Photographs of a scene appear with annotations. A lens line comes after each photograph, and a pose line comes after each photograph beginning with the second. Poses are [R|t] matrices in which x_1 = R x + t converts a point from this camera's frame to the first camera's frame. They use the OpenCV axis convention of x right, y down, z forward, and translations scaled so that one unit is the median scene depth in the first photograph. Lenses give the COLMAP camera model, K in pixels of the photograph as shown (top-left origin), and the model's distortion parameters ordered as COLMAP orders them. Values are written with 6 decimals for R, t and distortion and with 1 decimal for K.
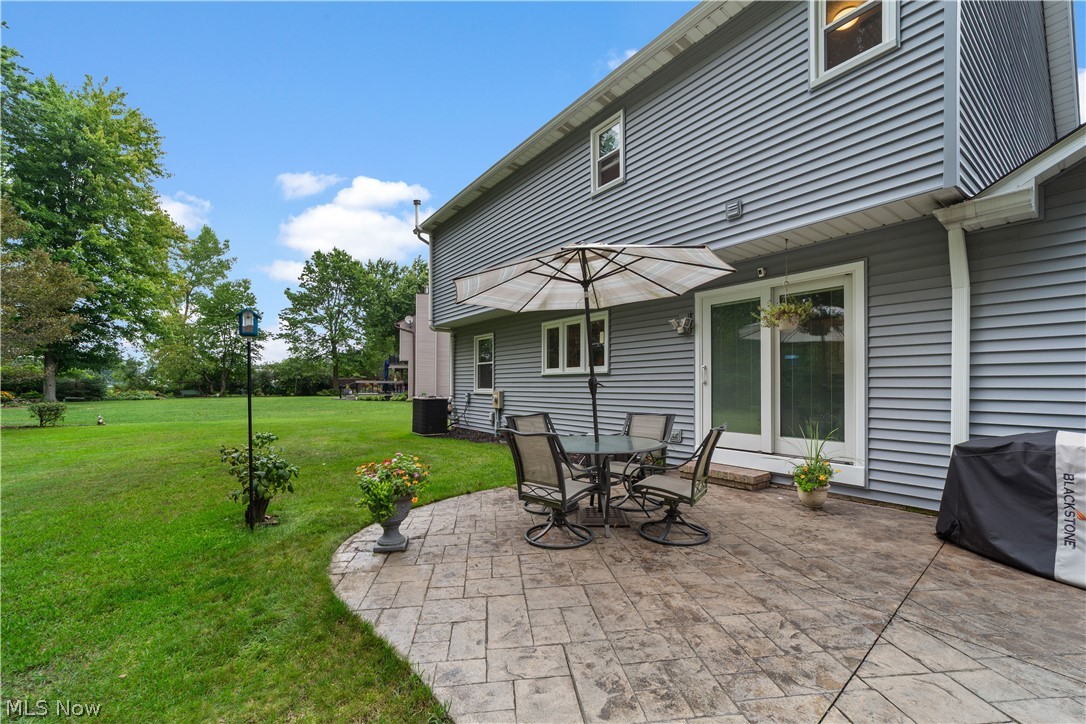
lens RADIAL K [[422.3, 0, 520.6], [0, 422.3, 373.7], [0, 0, 1]] dist [-0.007089, 0.005111]
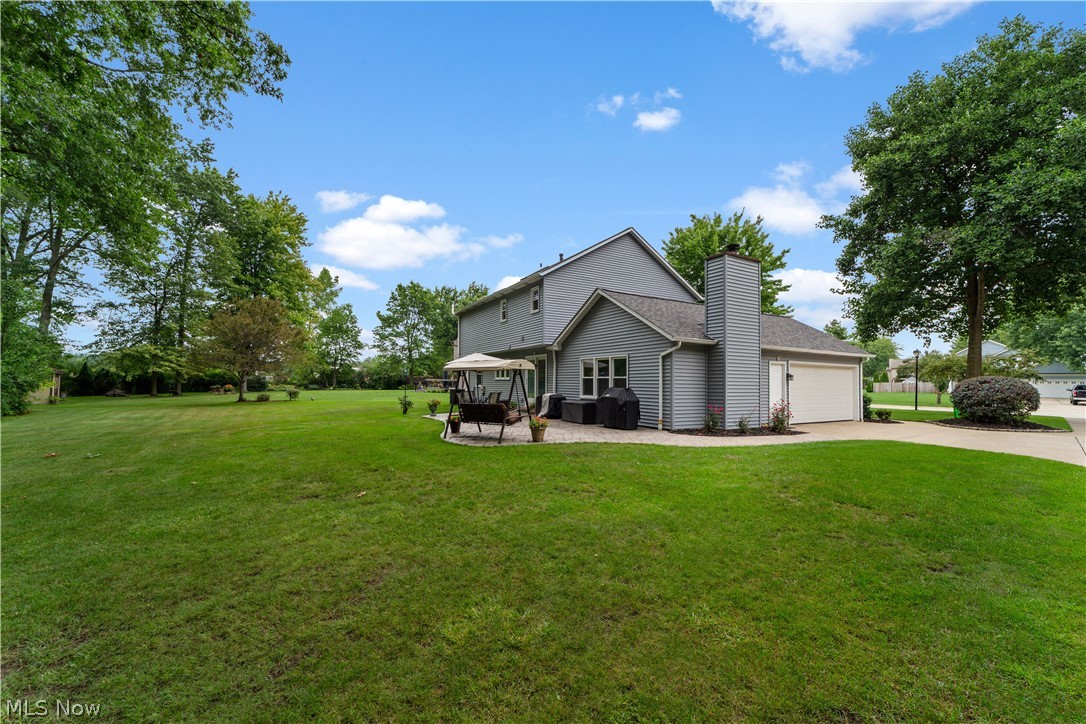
lens RADIAL K [[422.3, 0, 541.5], [0, 422.3, 365.5], [0, 0, 1]] dist [-0.007089, 0.005111]
pose [[0.994042, 0.007650, -0.108728, 0.130038], [-0.008877, 0.999902, -0.010801, -0.015062], [0.108634, 0.011702, 0.994013, -0.313629]]
